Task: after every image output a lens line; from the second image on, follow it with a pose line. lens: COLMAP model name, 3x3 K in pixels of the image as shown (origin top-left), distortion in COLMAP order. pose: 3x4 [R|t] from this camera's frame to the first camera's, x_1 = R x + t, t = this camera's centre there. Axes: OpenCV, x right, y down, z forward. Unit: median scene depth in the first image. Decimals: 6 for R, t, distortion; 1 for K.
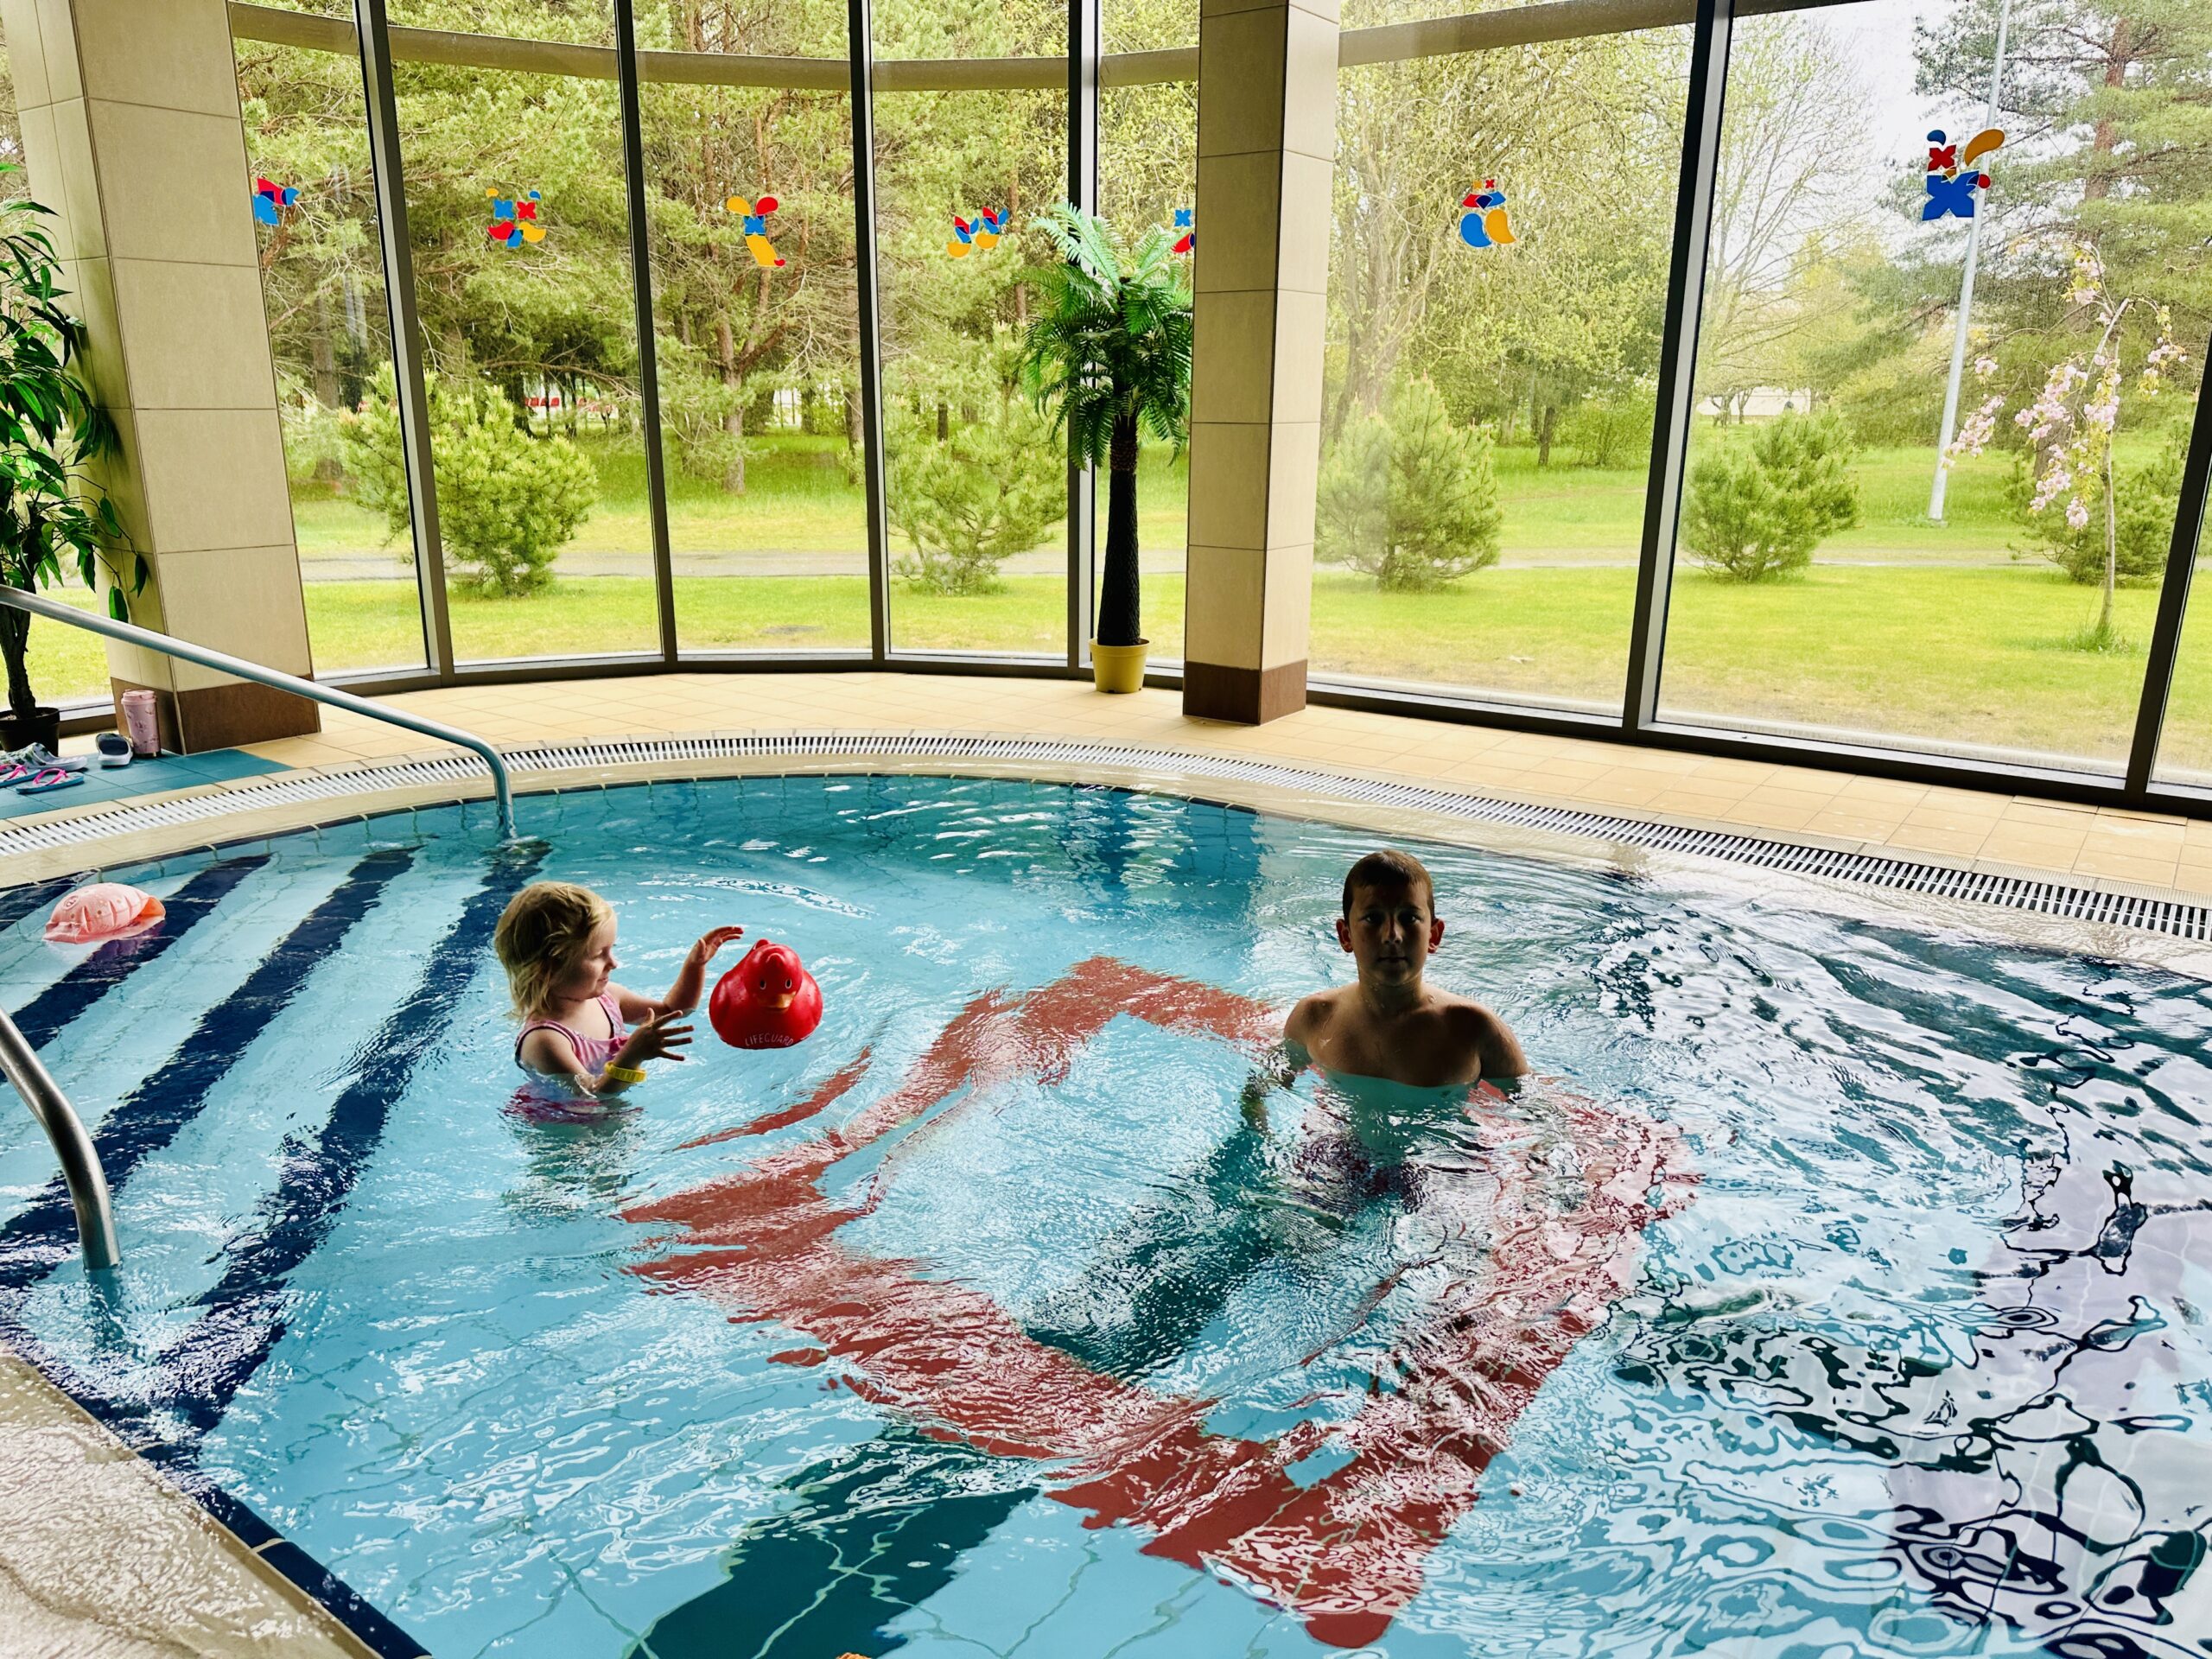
lens RADIAL K [[1563.7, 0, 1105.2], [0, 1563.7, 835.3], [0, 0, 1]] dist [0.034639, 0.000290]
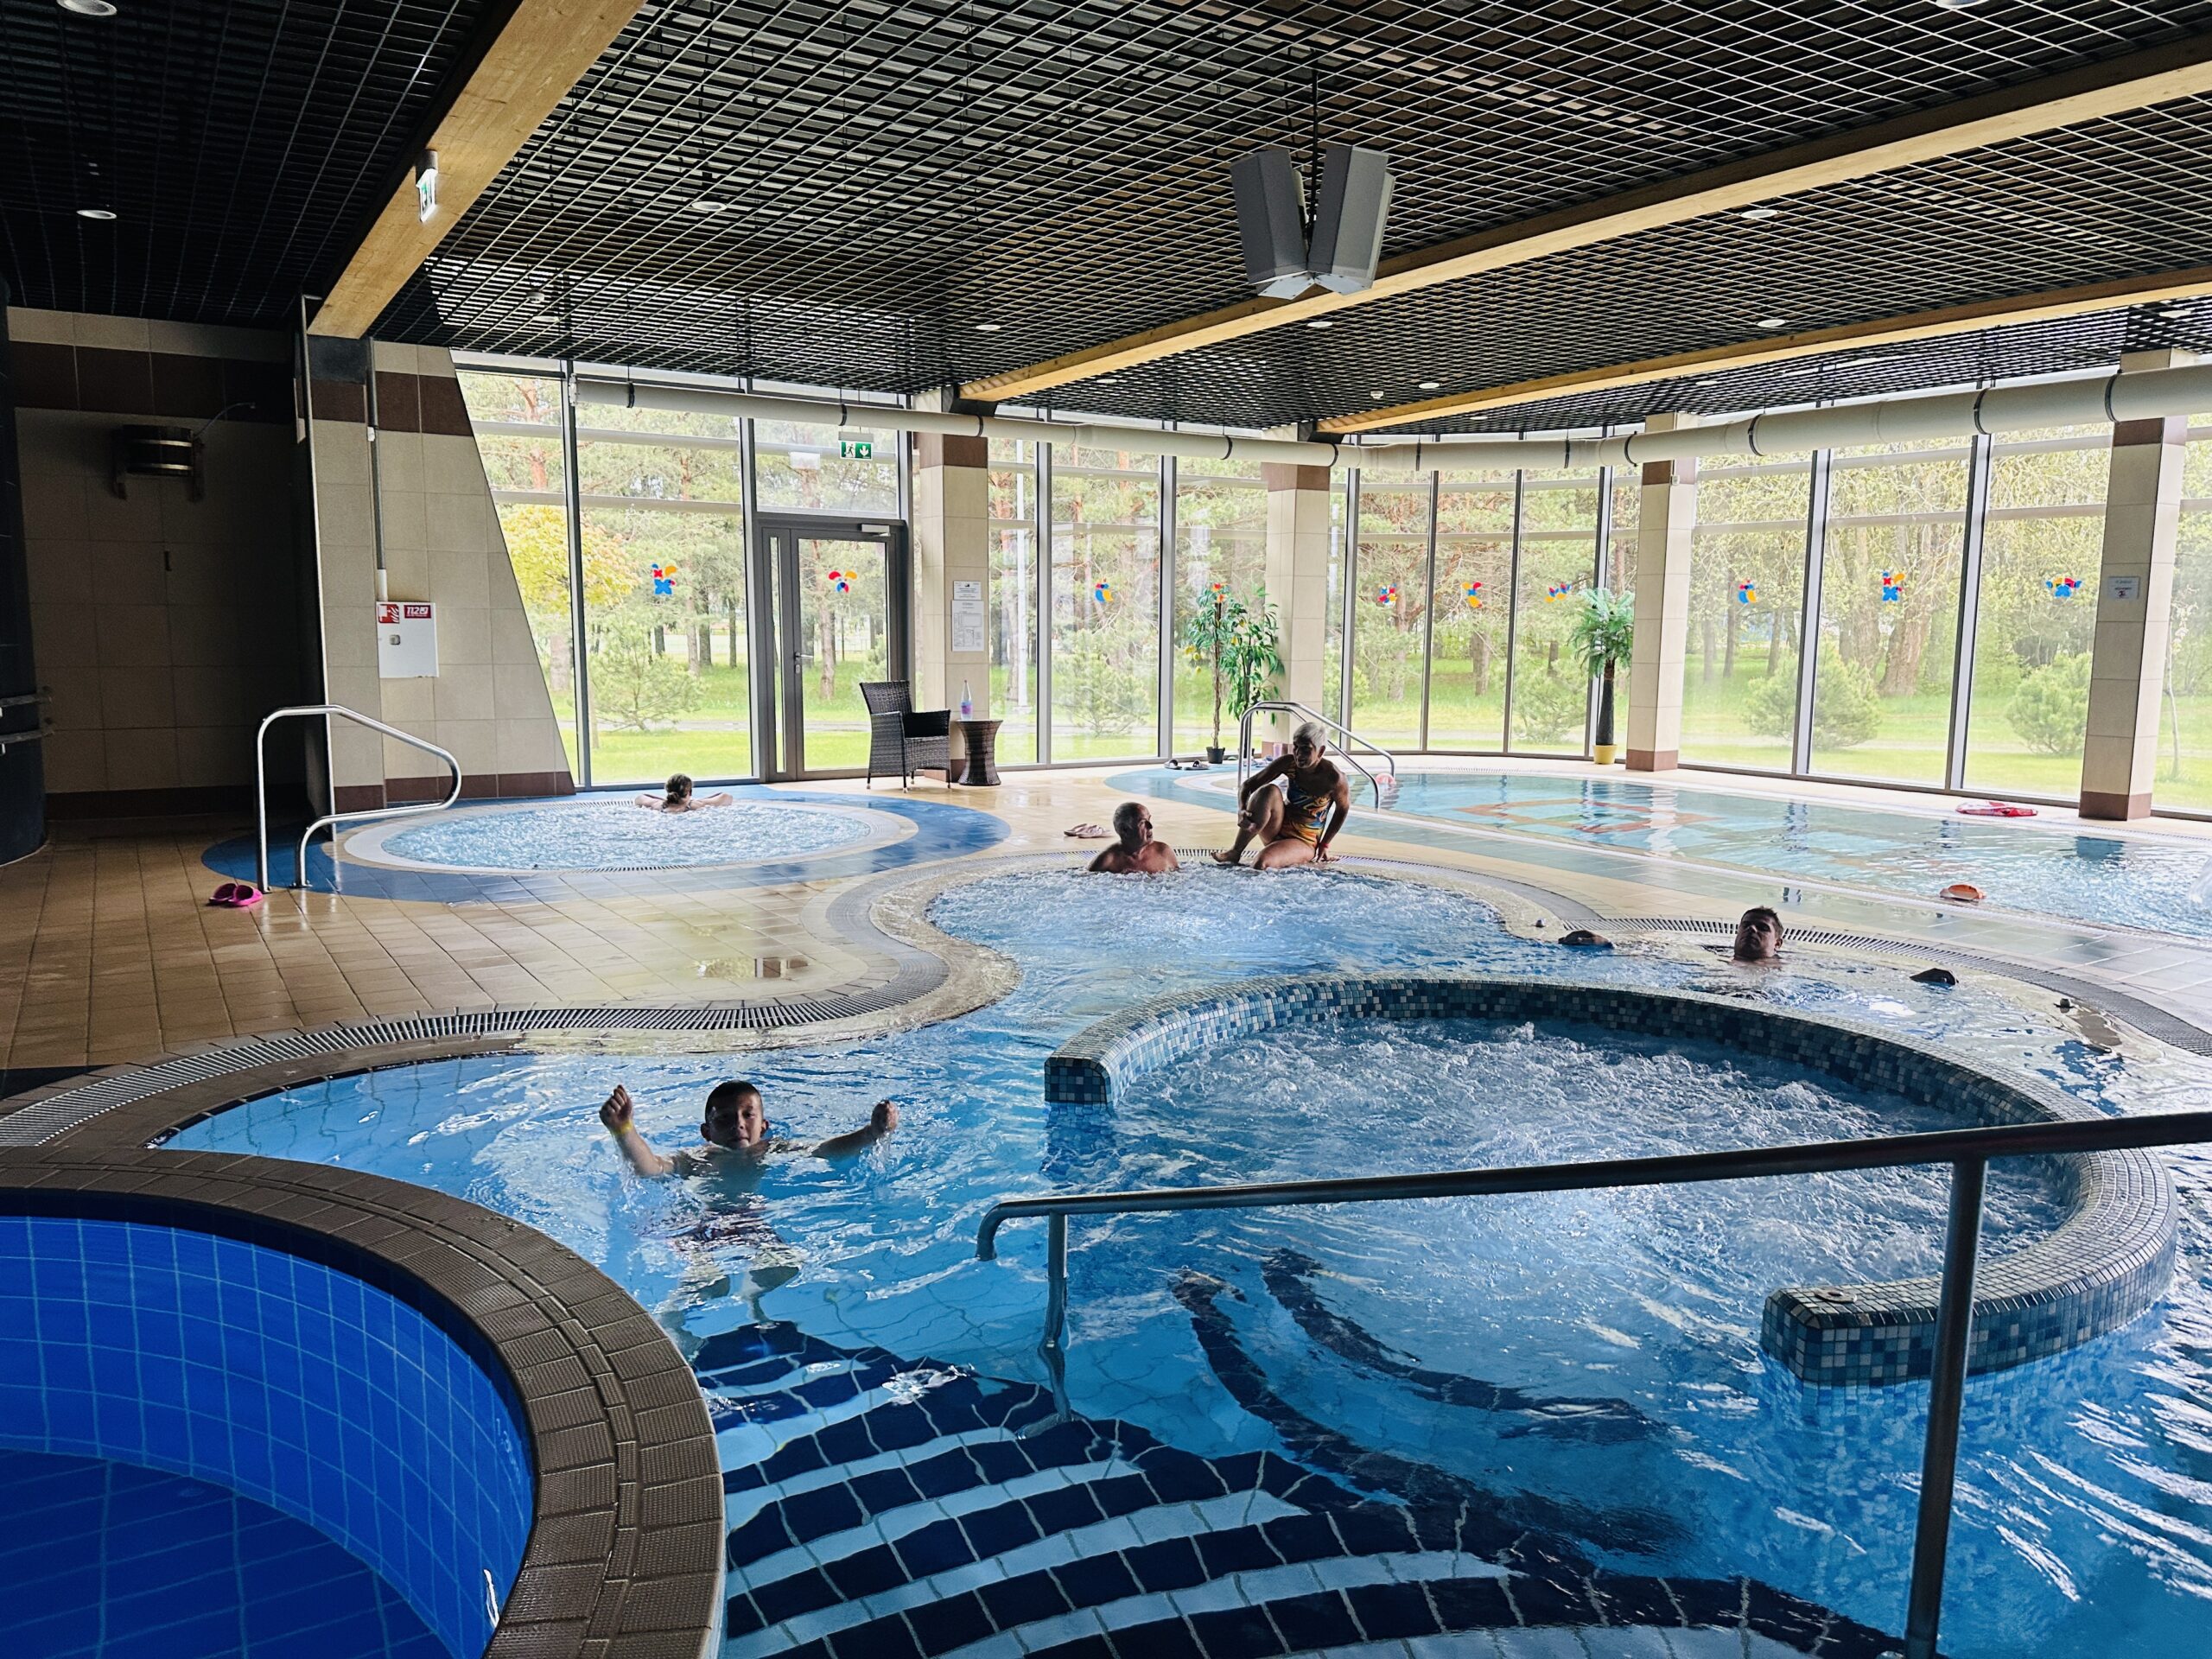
lens RADIAL K [[1563.7, 0, 1101.4], [0, 1563.7, 833.6], [0, 0, 1]] dist [0.034639, 0.000290]
pose [[0.929045, 0.043632, -0.367386, 0.197805], [-0.093306, 0.988555, -0.118548, 0.410205], [0.358008, 0.144415, 0.922483, -1.687336]]
